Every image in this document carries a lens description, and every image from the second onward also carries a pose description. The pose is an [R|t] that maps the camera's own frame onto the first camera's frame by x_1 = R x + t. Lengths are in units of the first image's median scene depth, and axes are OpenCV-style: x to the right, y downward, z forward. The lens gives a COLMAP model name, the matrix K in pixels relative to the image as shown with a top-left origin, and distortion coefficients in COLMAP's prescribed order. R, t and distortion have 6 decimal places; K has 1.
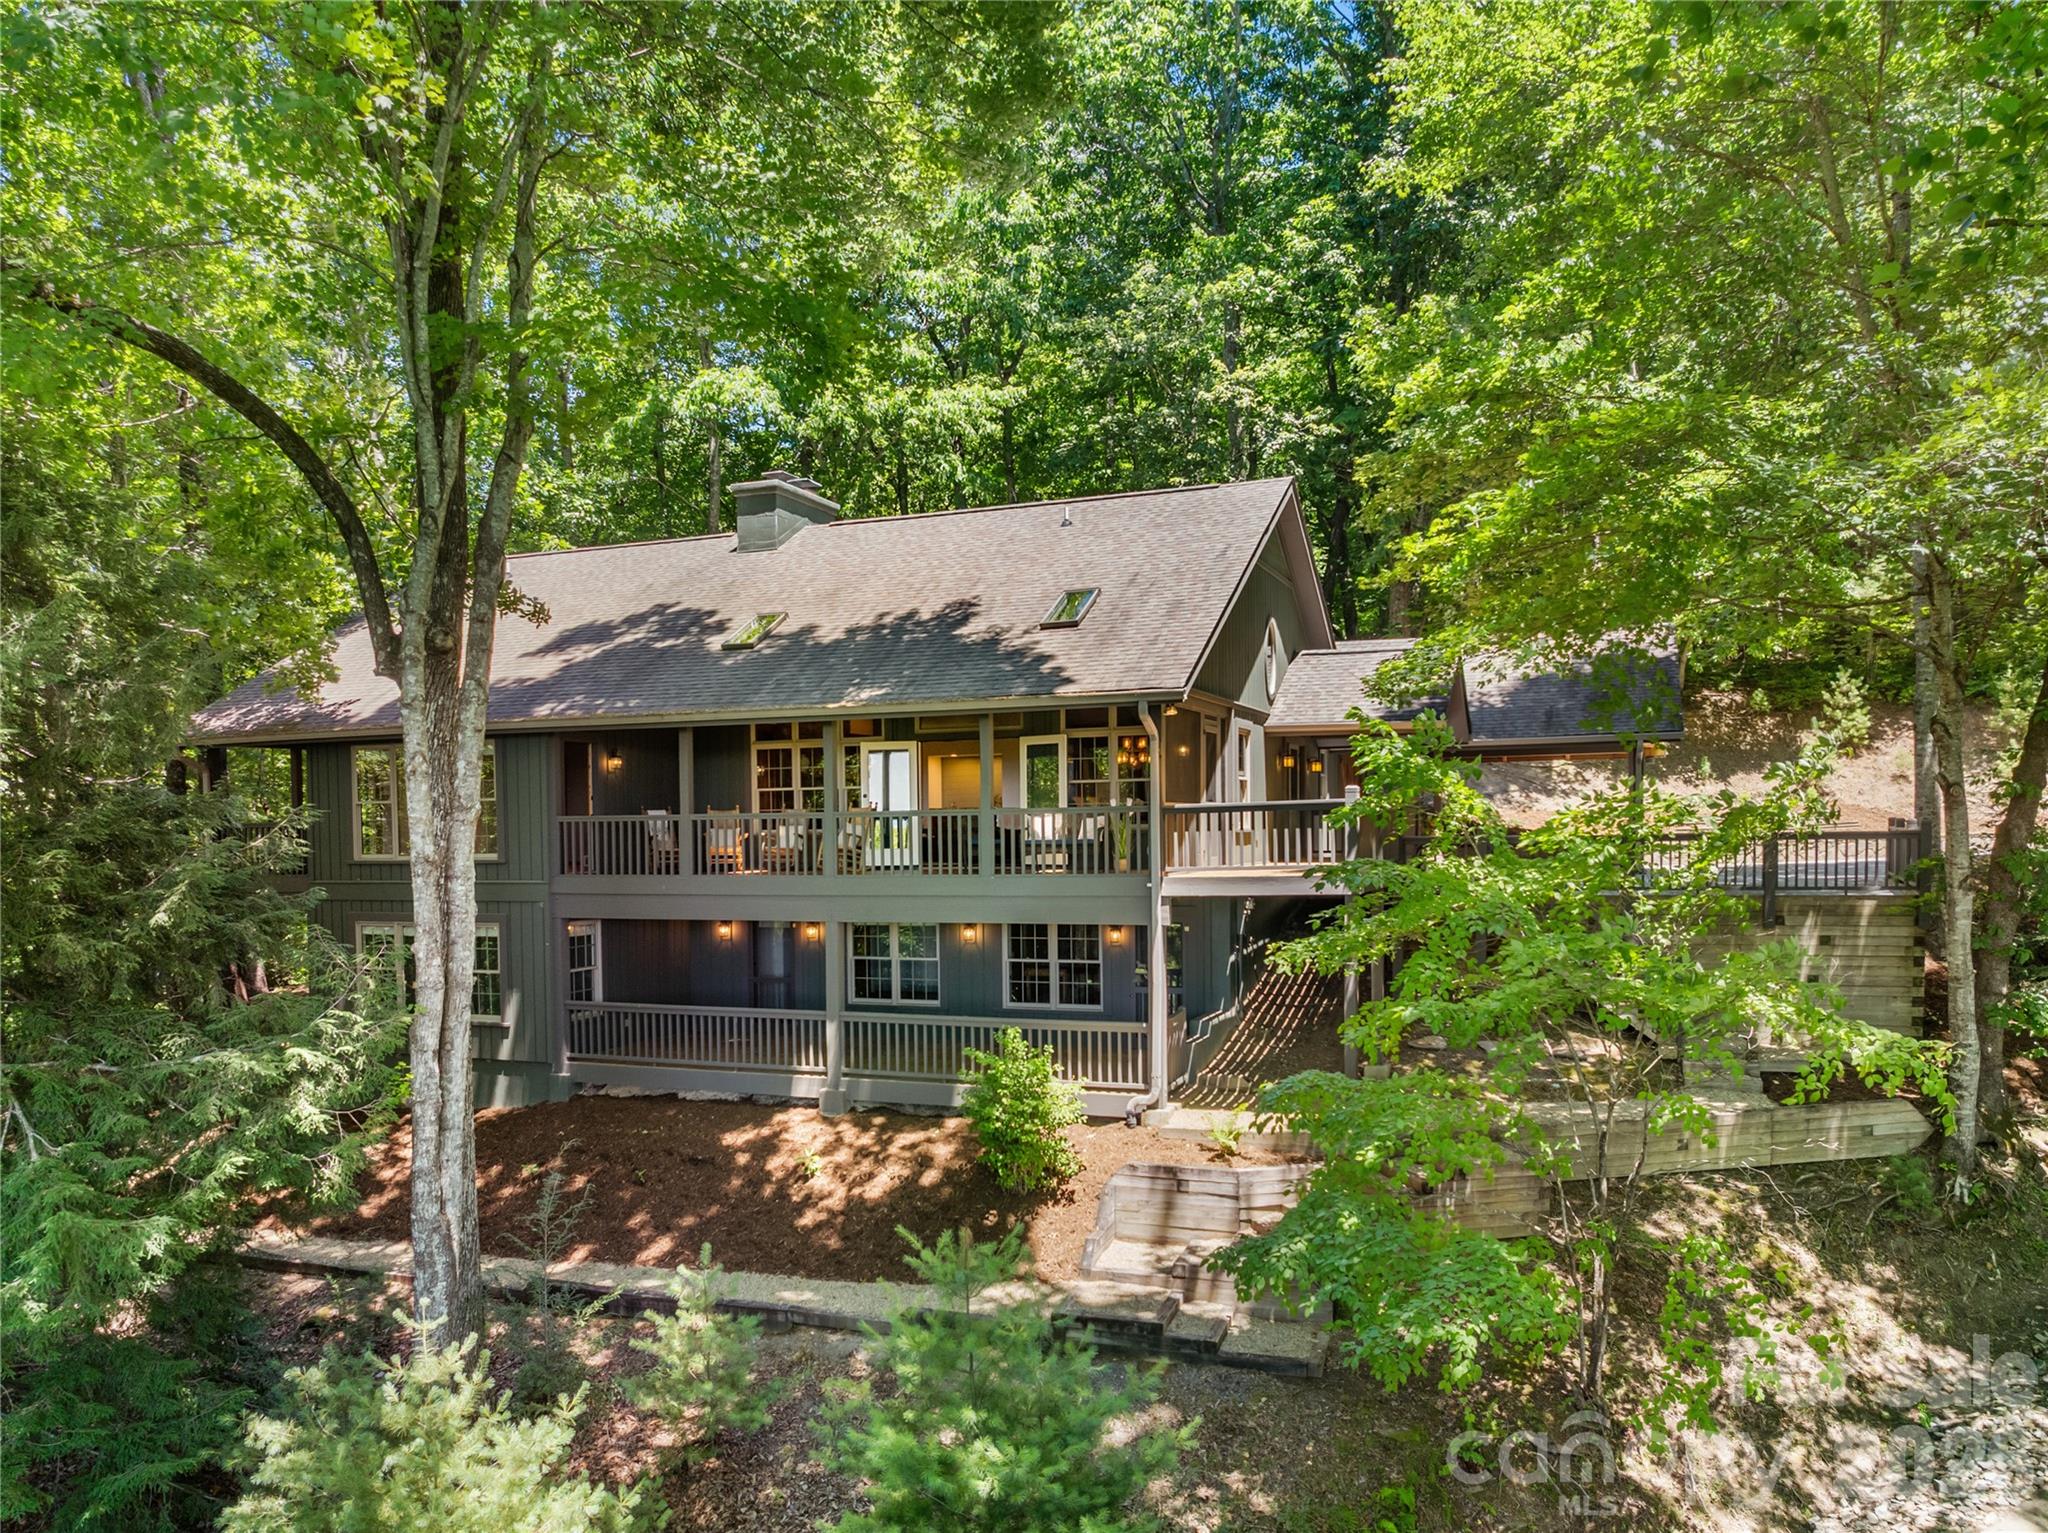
lens RADIAL K [[1430.3, 0, 1023.7], [0, 1430.3, 771.3], [0, 0, 1]] dist [-0.011701, -0.002957]
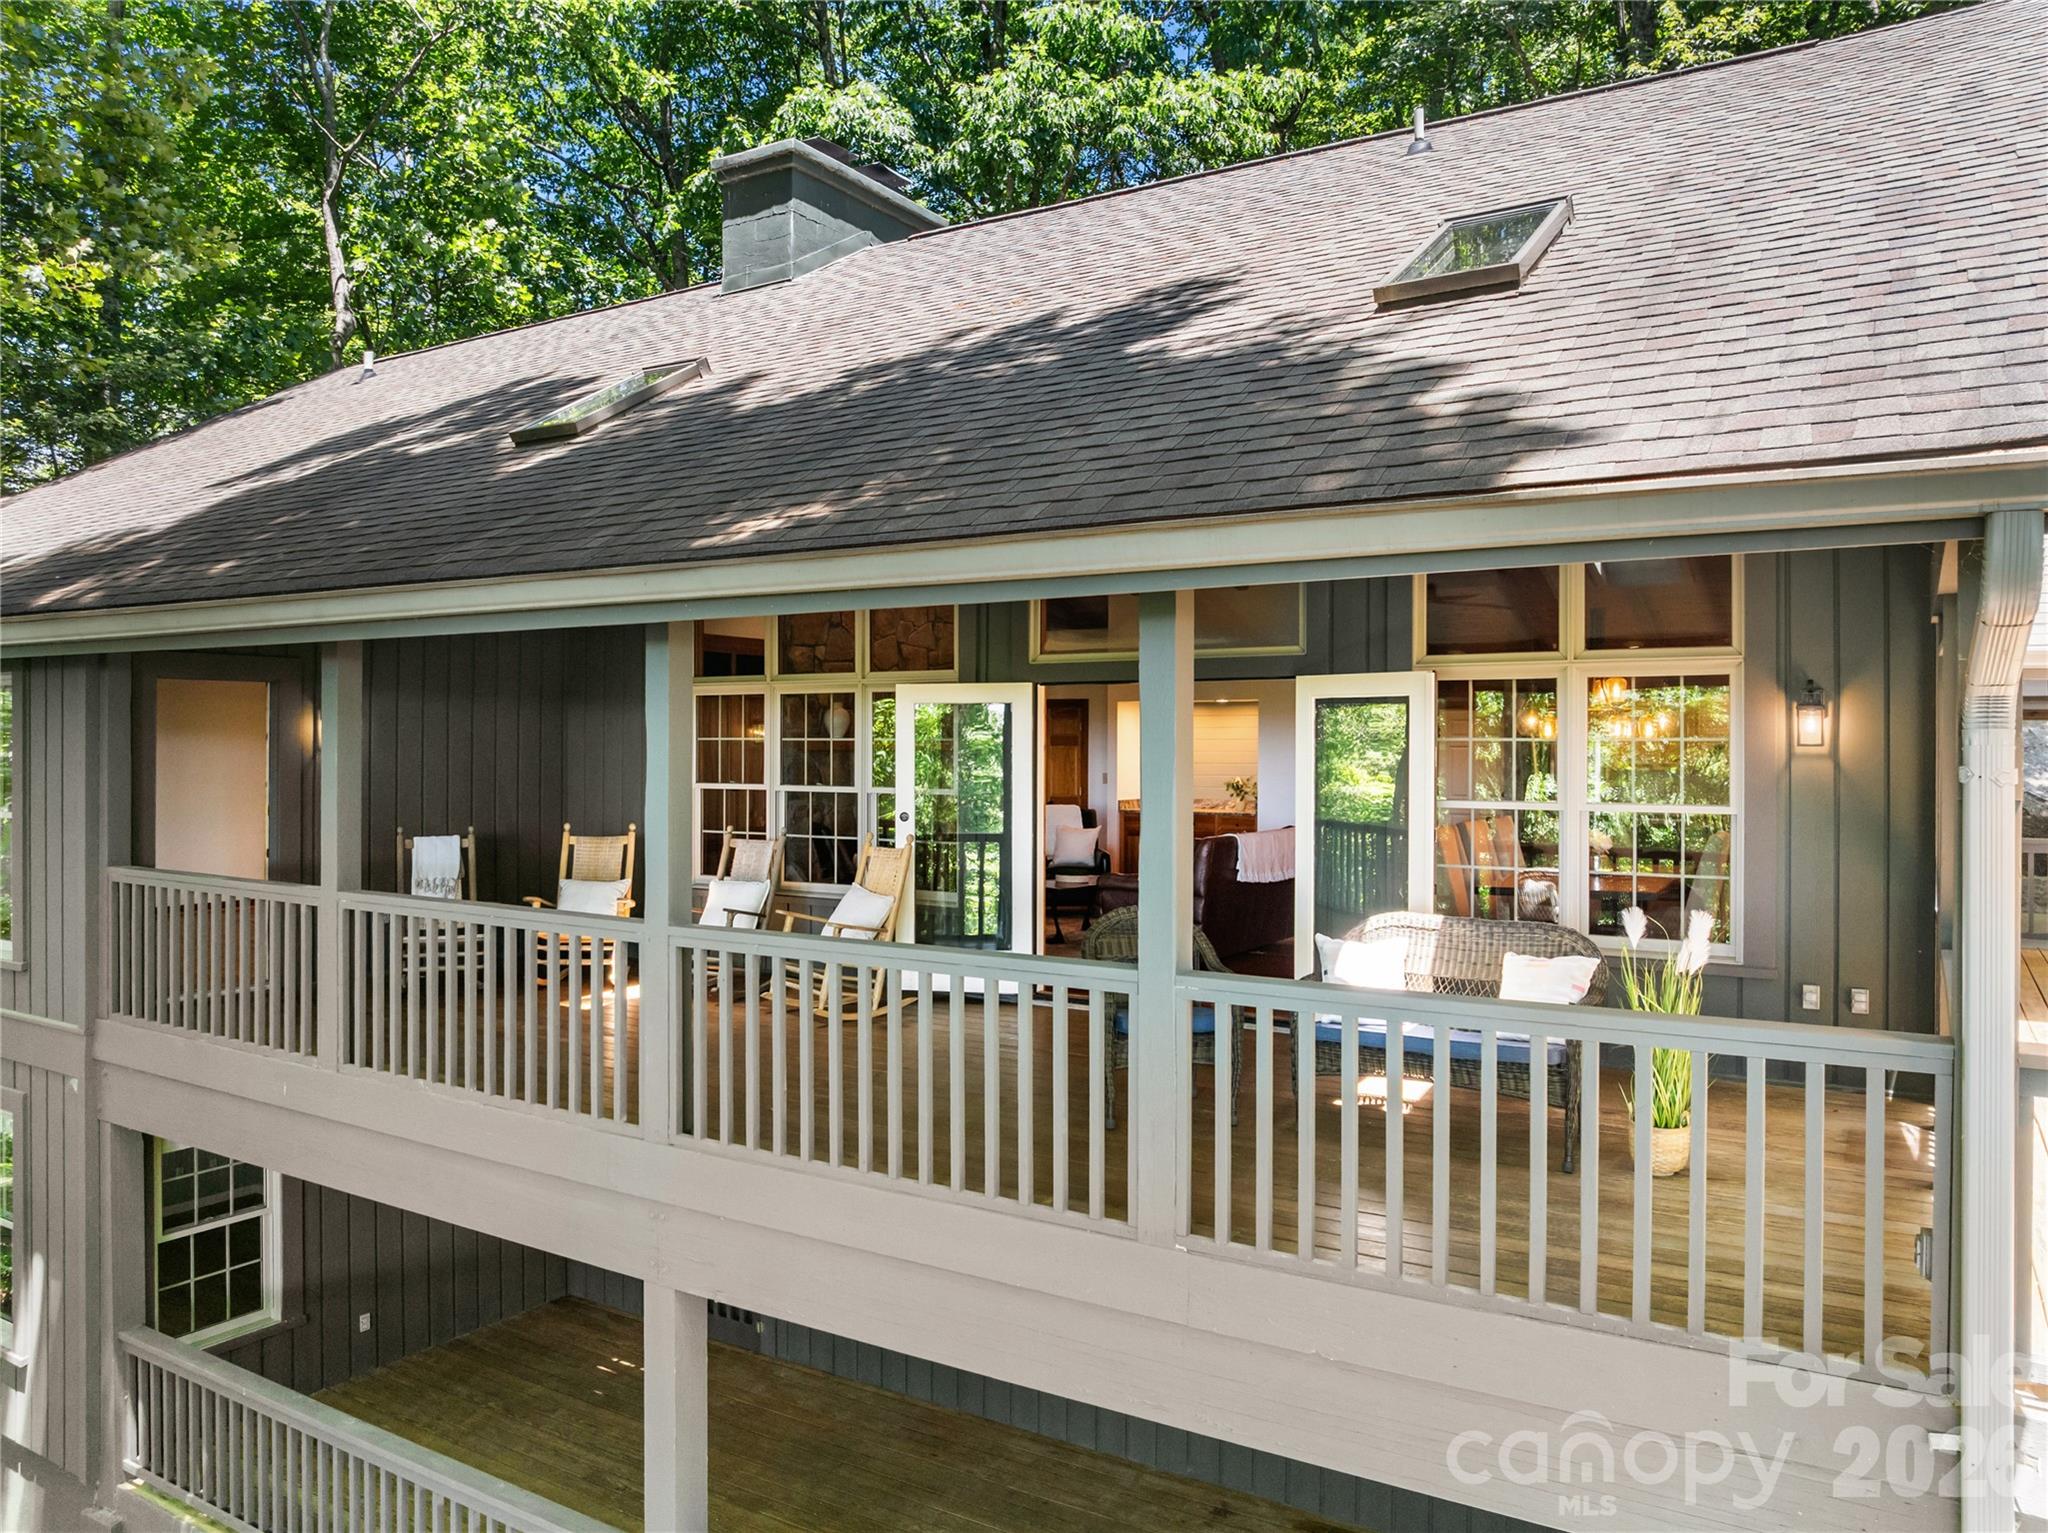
lens RADIAL K [[1430.3, 0, 1008.3], [0, 1430.3, 757.9], [0, 0, 1]] dist [-0.011701, -0.002957]
pose [[0.979209, 0.020088, -0.201858, -0.000596], [-0.013223, 0.999289, 0.035300, -0.013130], [0.202423, -0.031897, 0.978779, 0.560278]]
